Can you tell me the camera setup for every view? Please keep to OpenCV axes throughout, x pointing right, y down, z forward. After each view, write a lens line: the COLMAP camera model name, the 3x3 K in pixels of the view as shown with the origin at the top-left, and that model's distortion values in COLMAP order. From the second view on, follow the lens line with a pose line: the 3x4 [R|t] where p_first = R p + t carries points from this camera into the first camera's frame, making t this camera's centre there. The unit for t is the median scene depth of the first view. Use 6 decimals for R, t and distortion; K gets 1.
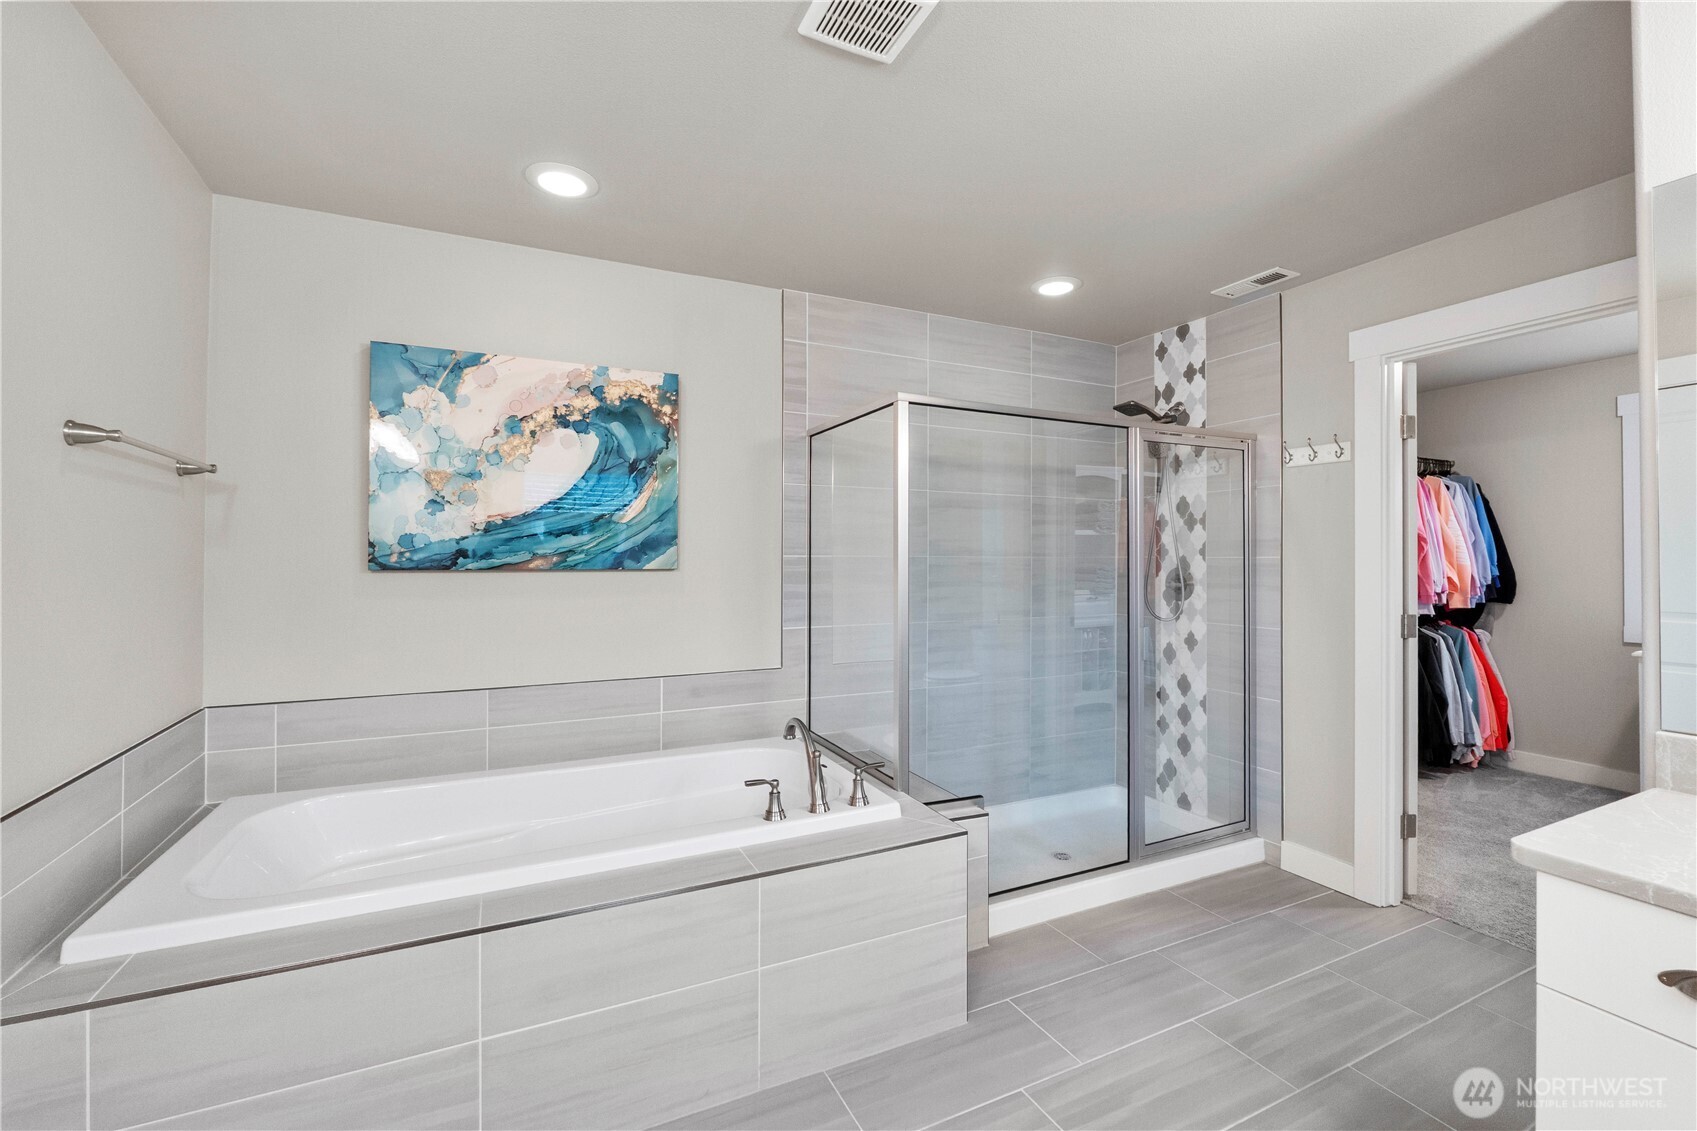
lens RADIAL K [[724.9, 0, 845.5], [0, 724.9, 551.8], [0, 0, 1]] dist [-0.011658, 0.001615]
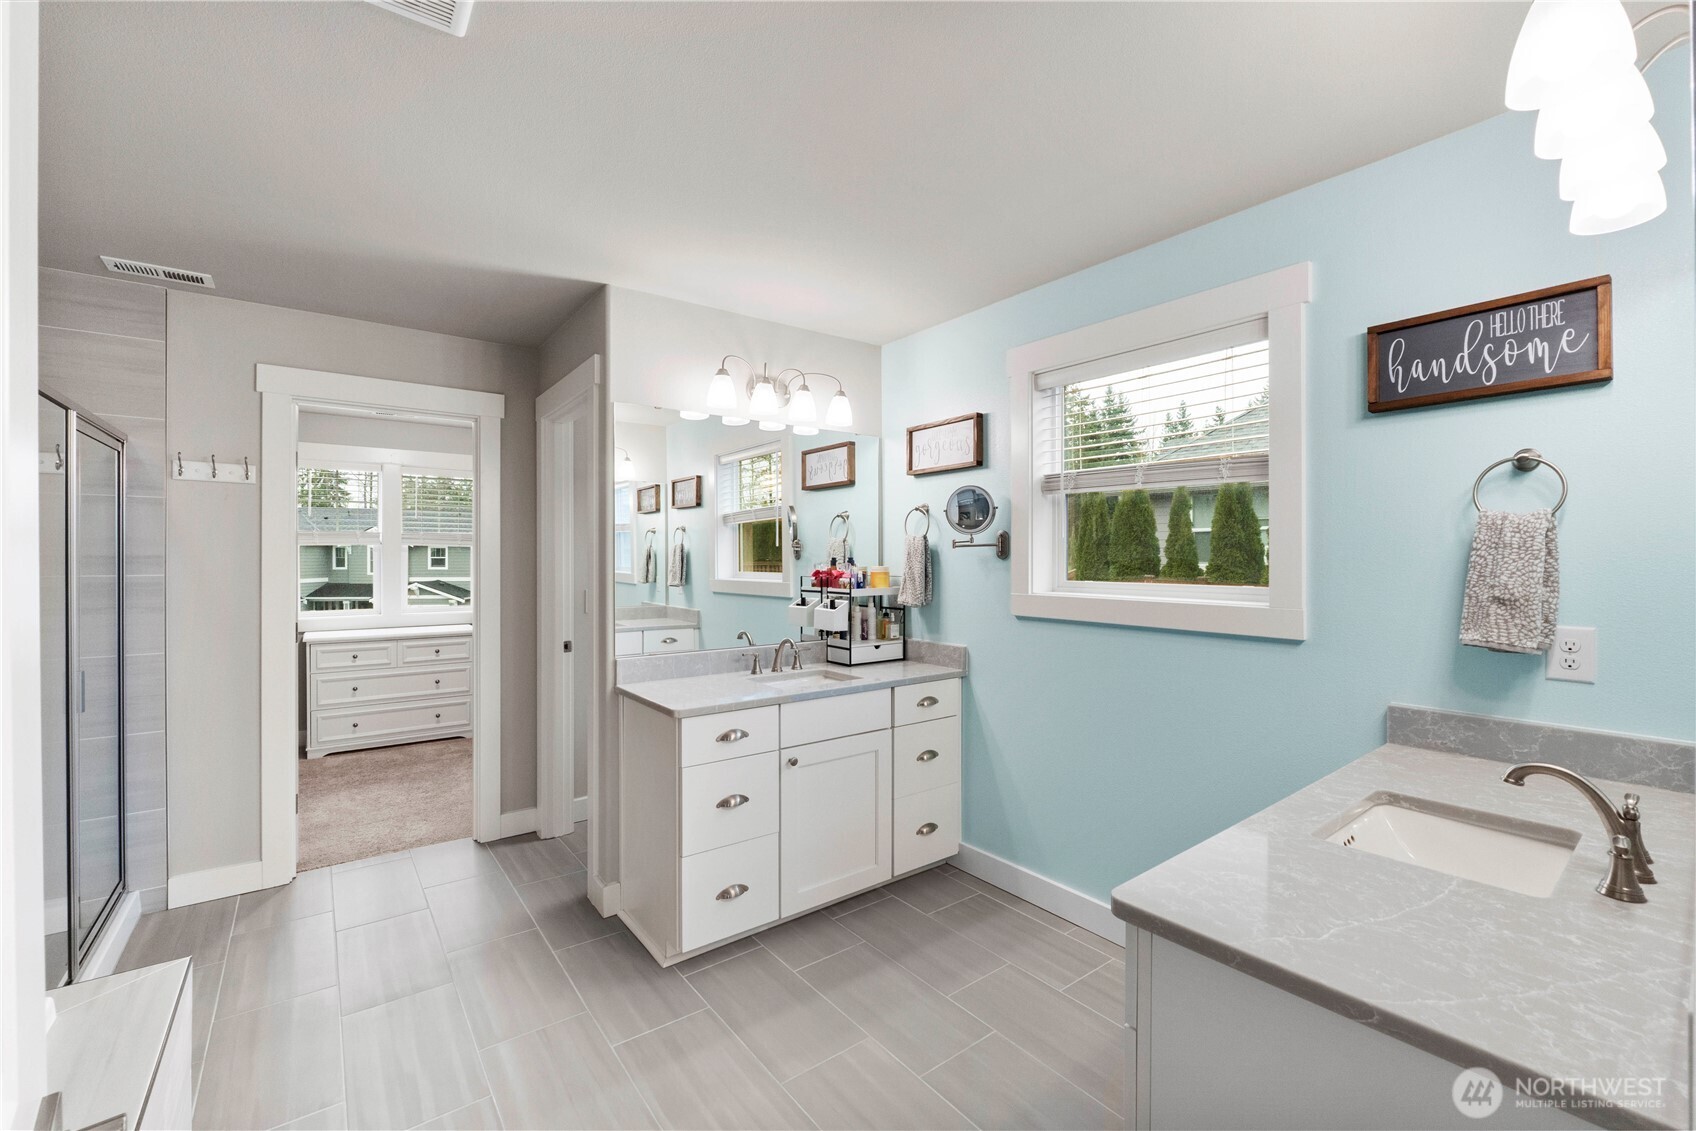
lens RADIAL K [[724.5, 0, 857.7], [0, 724.5, 566.9], [0, 0, 1]] dist [-0.011658, 0.001615]
pose [[-0.183329, -0.014174, 0.982949, -0.324656], [-0.012077, 0.999853, 0.012166, -0.017761], [-0.982978, -0.009640, -0.183473, 0.206942]]
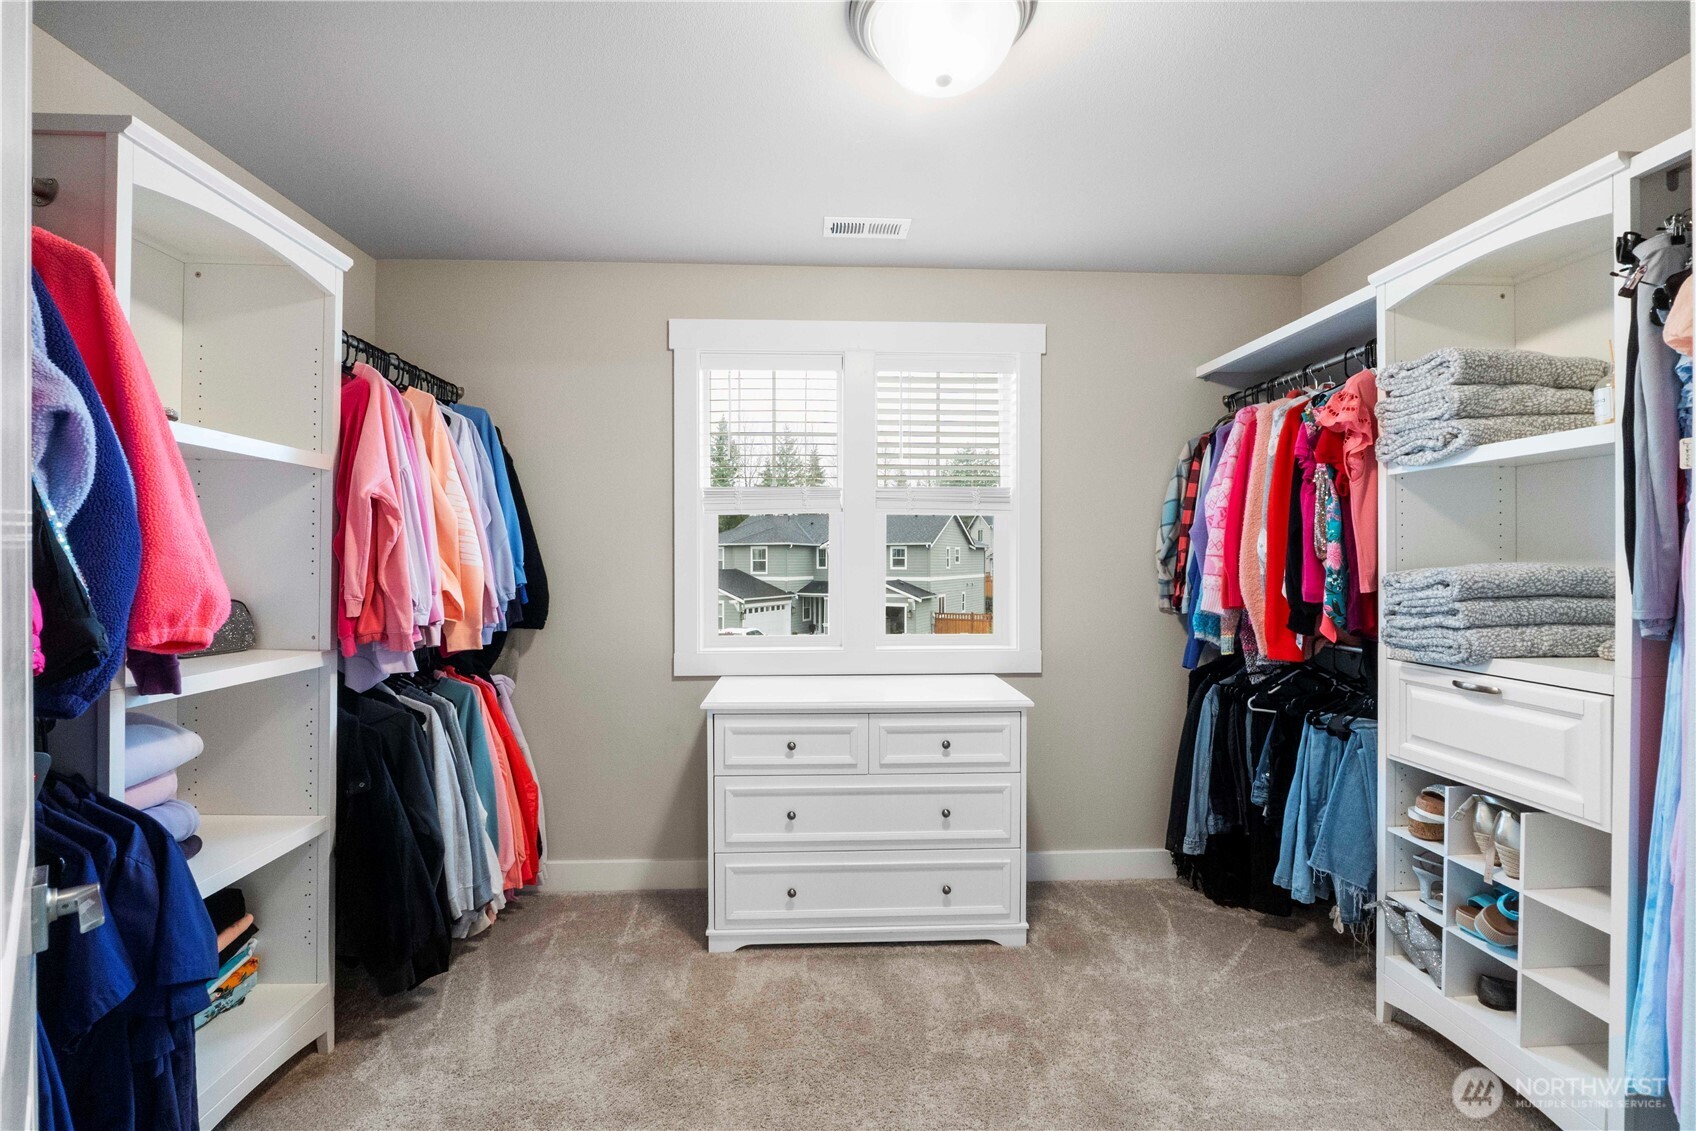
lens RADIAL K [[724.5, 0, 845.8], [0, 724.5, 565.3], [0, 0, 1]] dist [-0.011658, 0.001615]
pose [[0.399340, -0.009410, 0.916755, 0.482490], [-0.007879, 0.999875, 0.013696, 0.007795], [-0.916769, -0.012692, 0.399216, 0.536613]]
